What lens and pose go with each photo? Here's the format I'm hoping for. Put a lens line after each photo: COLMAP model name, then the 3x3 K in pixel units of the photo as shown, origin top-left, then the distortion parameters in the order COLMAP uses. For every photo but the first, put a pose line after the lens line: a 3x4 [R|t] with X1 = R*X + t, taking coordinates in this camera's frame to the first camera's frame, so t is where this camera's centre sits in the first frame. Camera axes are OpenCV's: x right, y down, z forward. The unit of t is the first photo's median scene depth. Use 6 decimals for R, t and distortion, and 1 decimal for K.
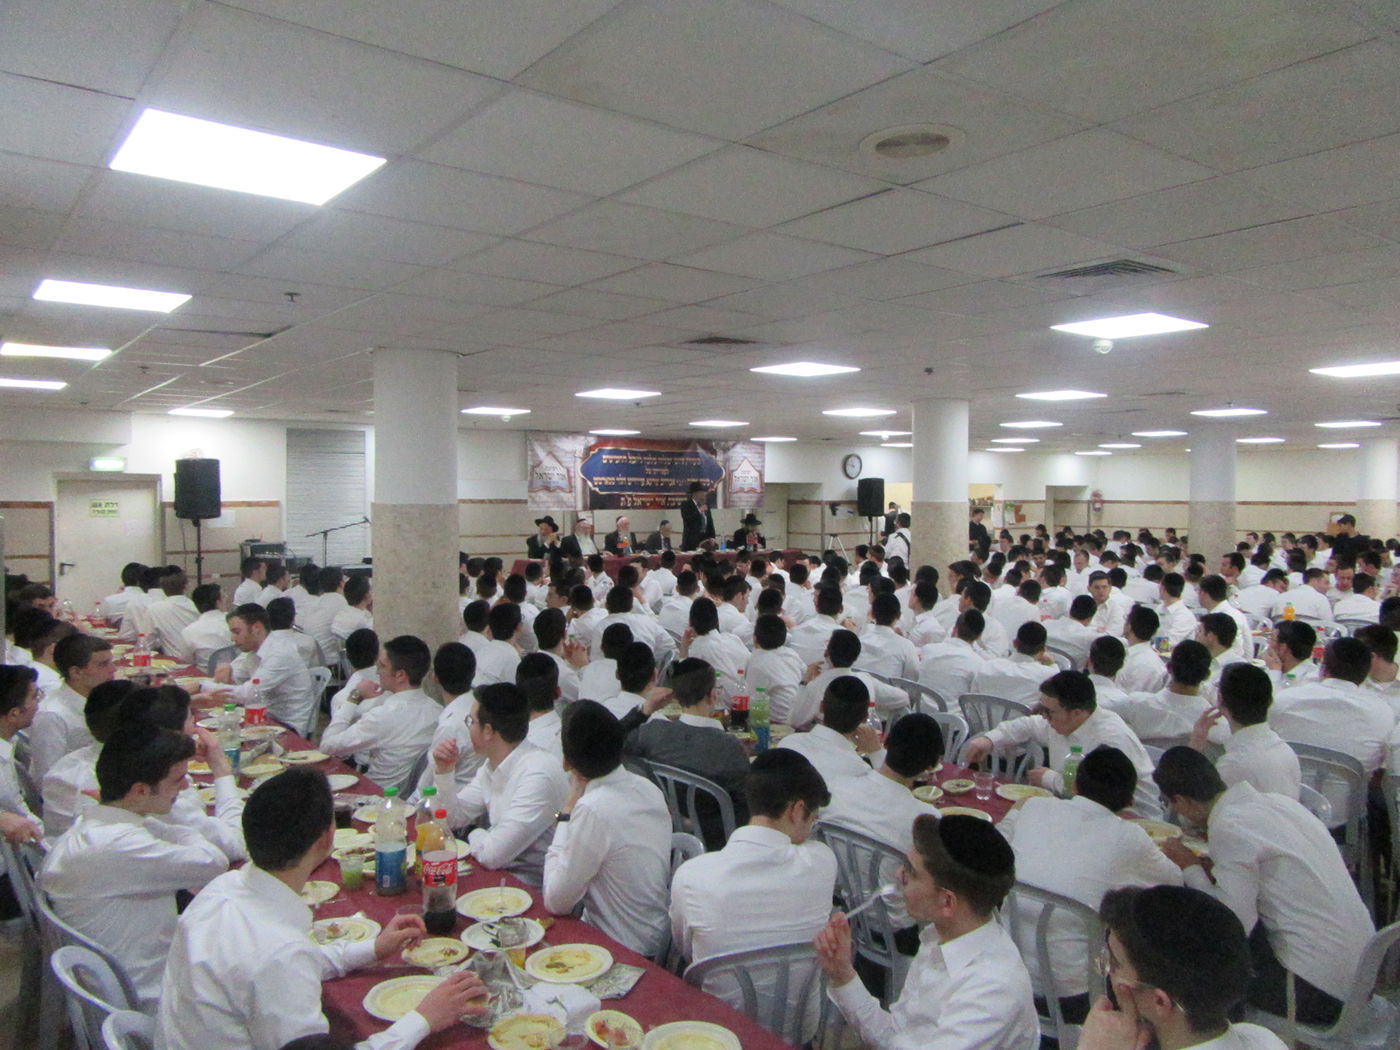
lens RADIAL K [[1012.0, 0, 713.1], [0, 1012.0, 514.8], [0, 0, 1]] dist [-0.012686, -0.001606]
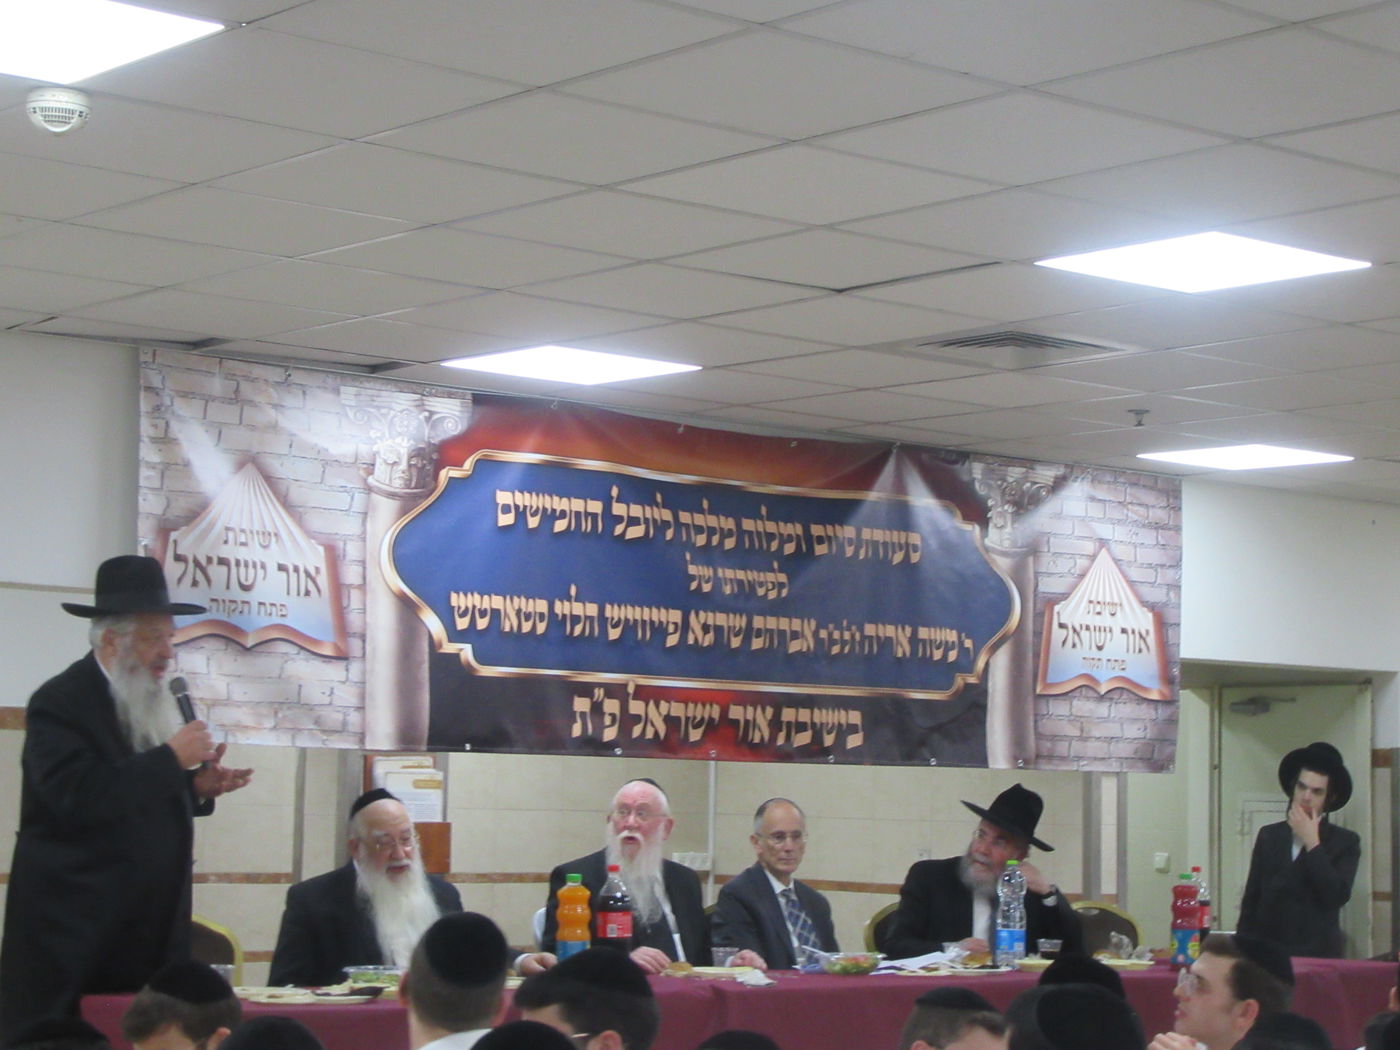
lens RADIAL K [[2727.9, 0, 708.6], [0, 2727.9, 532.0], [0, 0, 1]] dist [-0.107892, 0.000000]
pose [[0.998658, 0.025821, 0.044895, -0.090392], [-0.020601, 0.993373, -0.113076, 0.012227], [-0.047517, 0.111999, 0.992572, 0.442080]]
